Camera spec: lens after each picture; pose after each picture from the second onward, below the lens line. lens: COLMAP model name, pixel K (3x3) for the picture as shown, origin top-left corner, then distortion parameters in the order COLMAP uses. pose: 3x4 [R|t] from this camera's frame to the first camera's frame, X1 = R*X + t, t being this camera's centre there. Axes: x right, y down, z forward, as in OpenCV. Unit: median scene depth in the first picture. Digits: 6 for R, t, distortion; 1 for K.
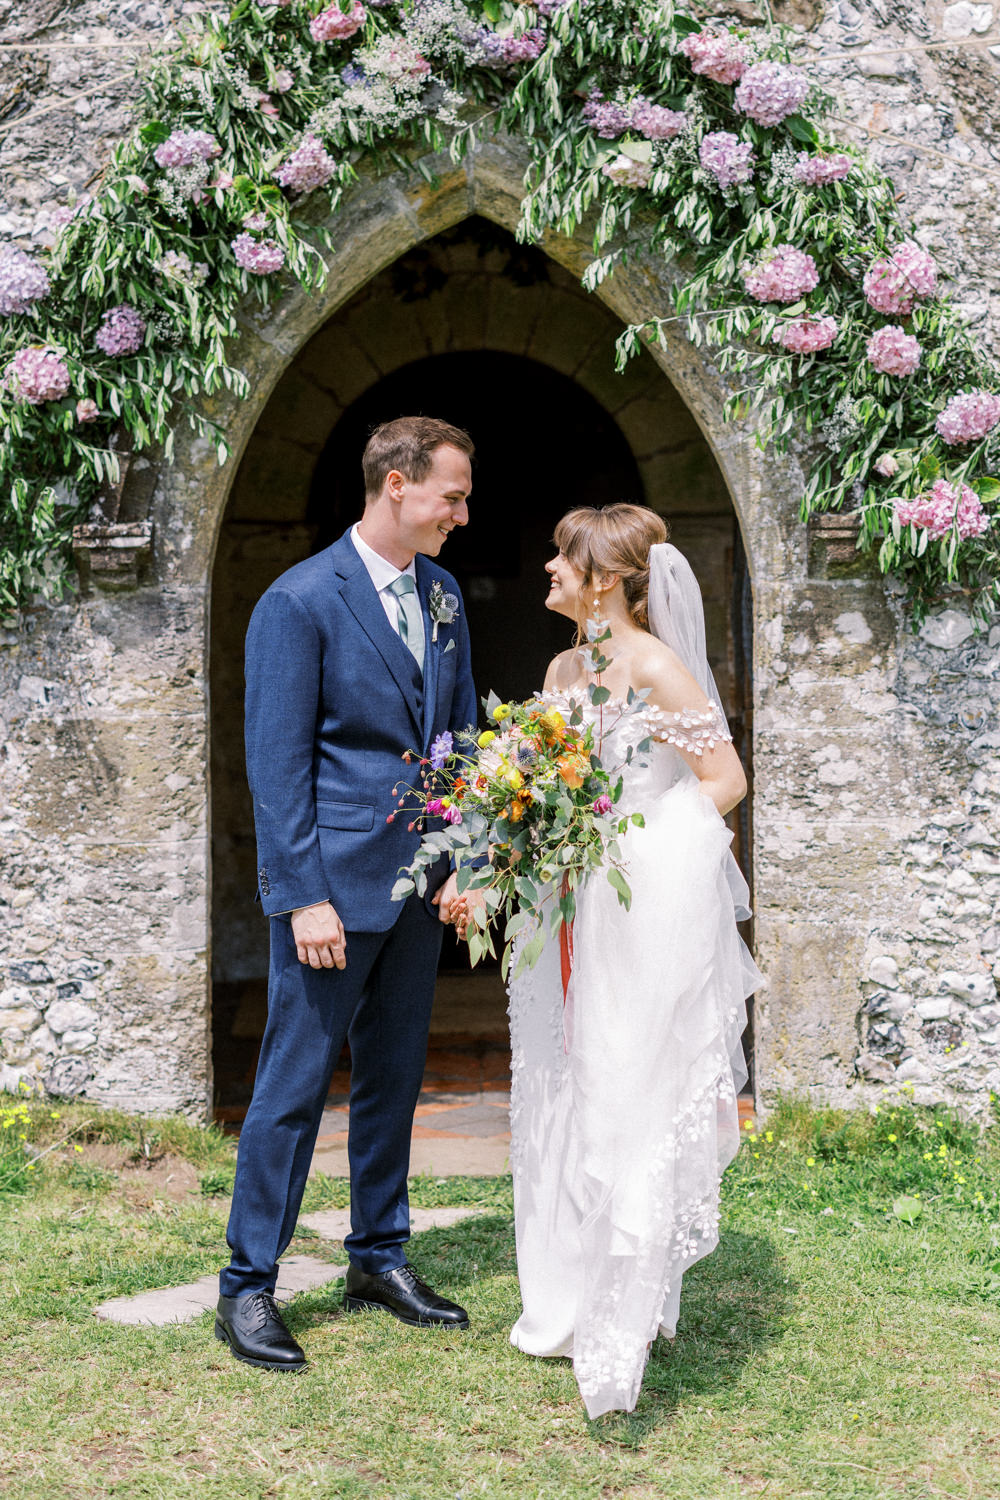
lens RADIAL K [[3505.7, 0, 550.1], [0, 3505.7, 532.5], [0, 0, 1]] dist [0.007352, -0.172021]
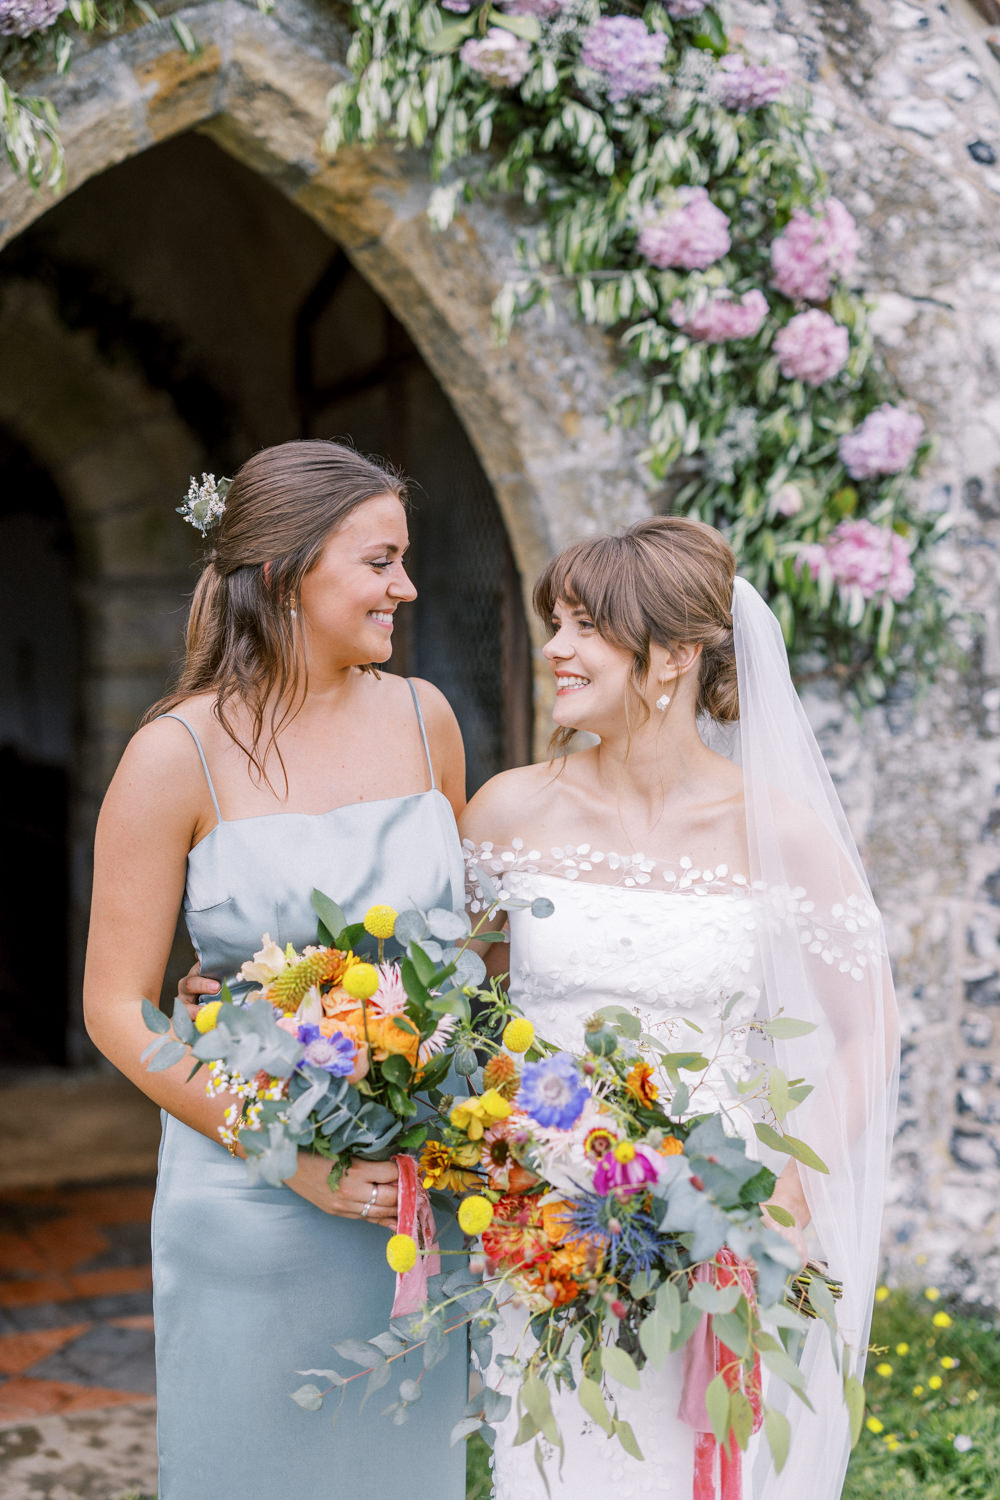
lens RADIAL K [[2234.1, 0, 504.7], [0, 2234.1, 780.2], [0, 0, 1]] dist [-0.007565, 0.089356]
pose [[0.909519, -0.014081, 0.415424, -0.160017], [-0.015217, 0.997628, 0.067130, 0.009168], [-0.415383, -0.067377, 0.907148, 0.586003]]
